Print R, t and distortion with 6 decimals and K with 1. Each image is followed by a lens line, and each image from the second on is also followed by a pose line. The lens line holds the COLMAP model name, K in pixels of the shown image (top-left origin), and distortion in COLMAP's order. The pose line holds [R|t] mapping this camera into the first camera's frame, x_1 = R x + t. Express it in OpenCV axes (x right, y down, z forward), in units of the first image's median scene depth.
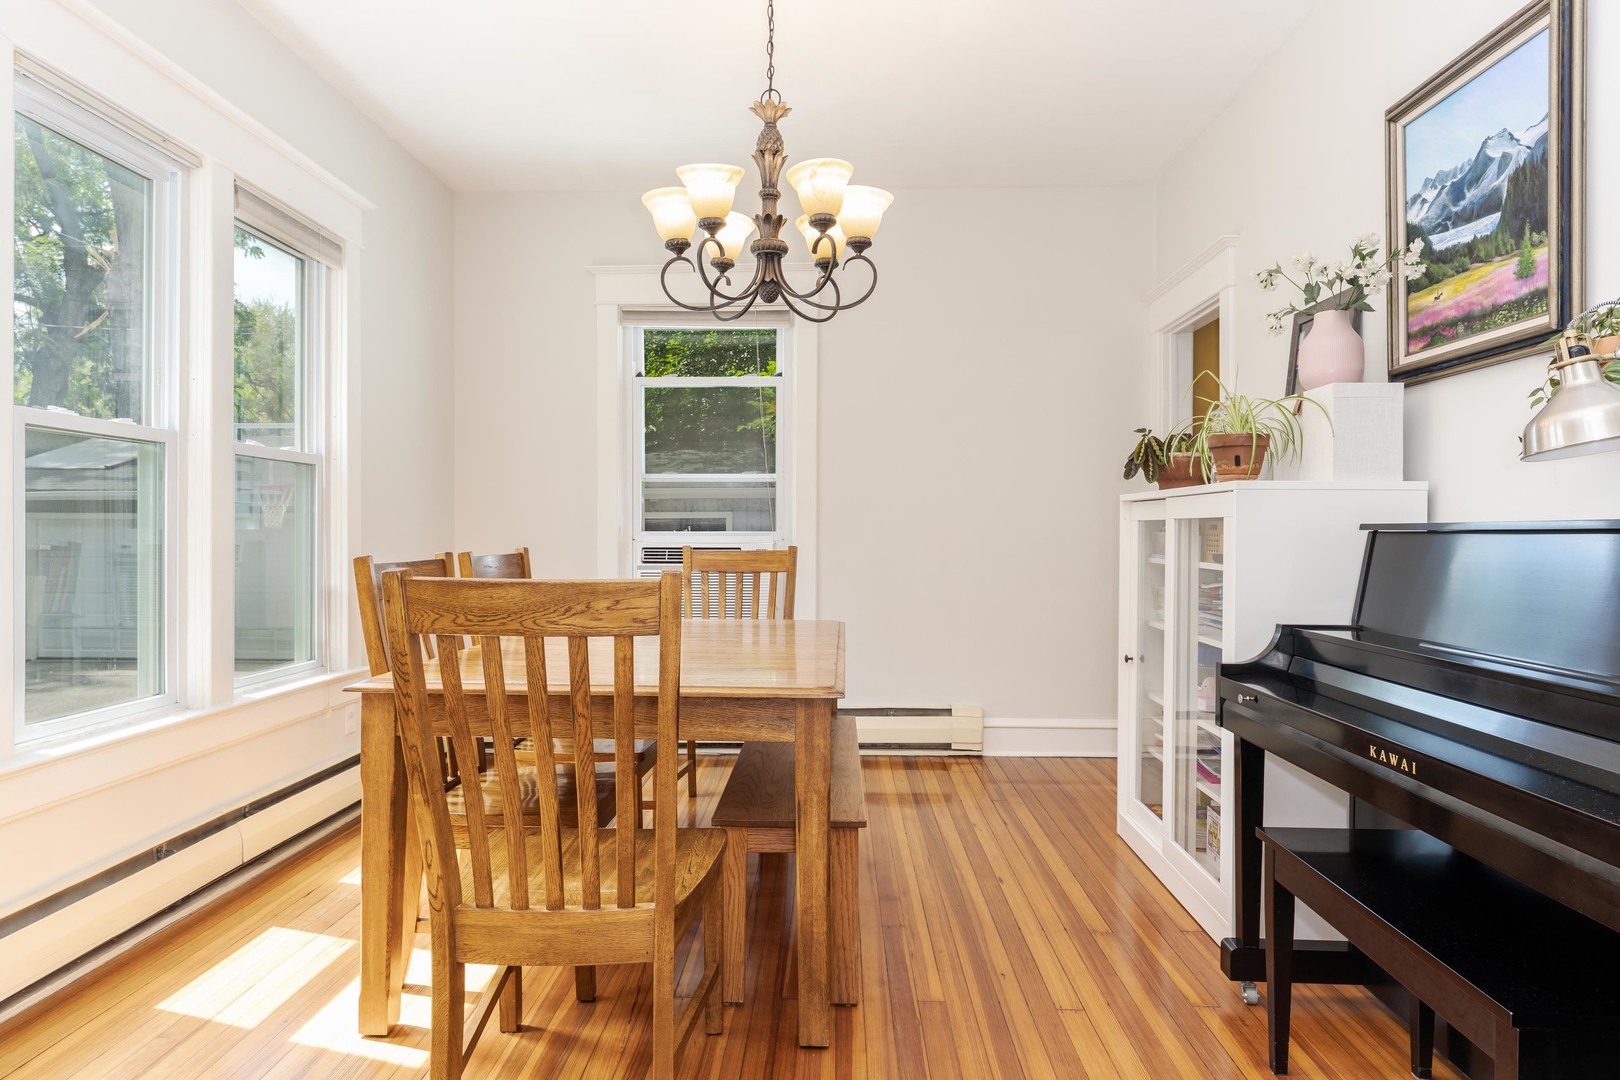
lens RADIAL K [[989.3, 0, 810.0], [0, 989.3, 540.0], [0, 0, 1]] dist [0.000275, 0.000021]
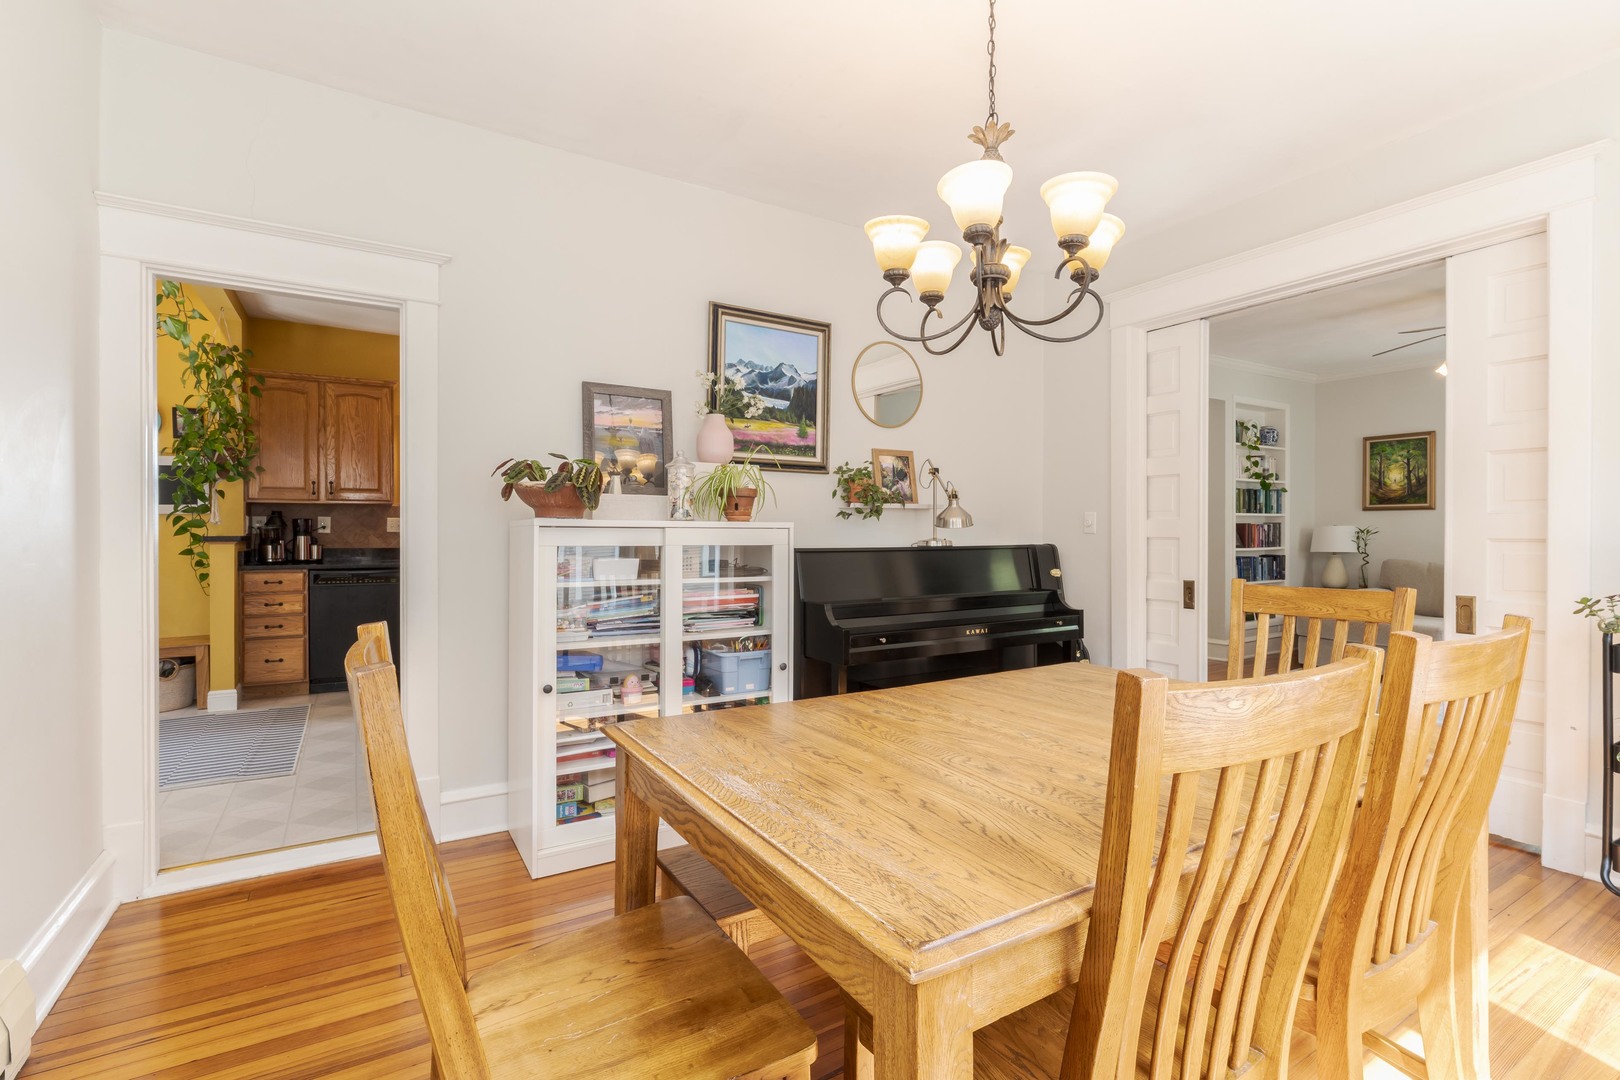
lens RADIAL K [[736.0, 0, 810.0], [0, 736.0, 540.0], [0, 0, 1]] dist [-0.010292, 0.000732]
pose [[-0.546204, -0.008024, 0.837613, -0.662287], [0.001484, 0.999943, 0.010546, -0.047650], [-0.837651, 0.007003, -0.546162, 1.820420]]
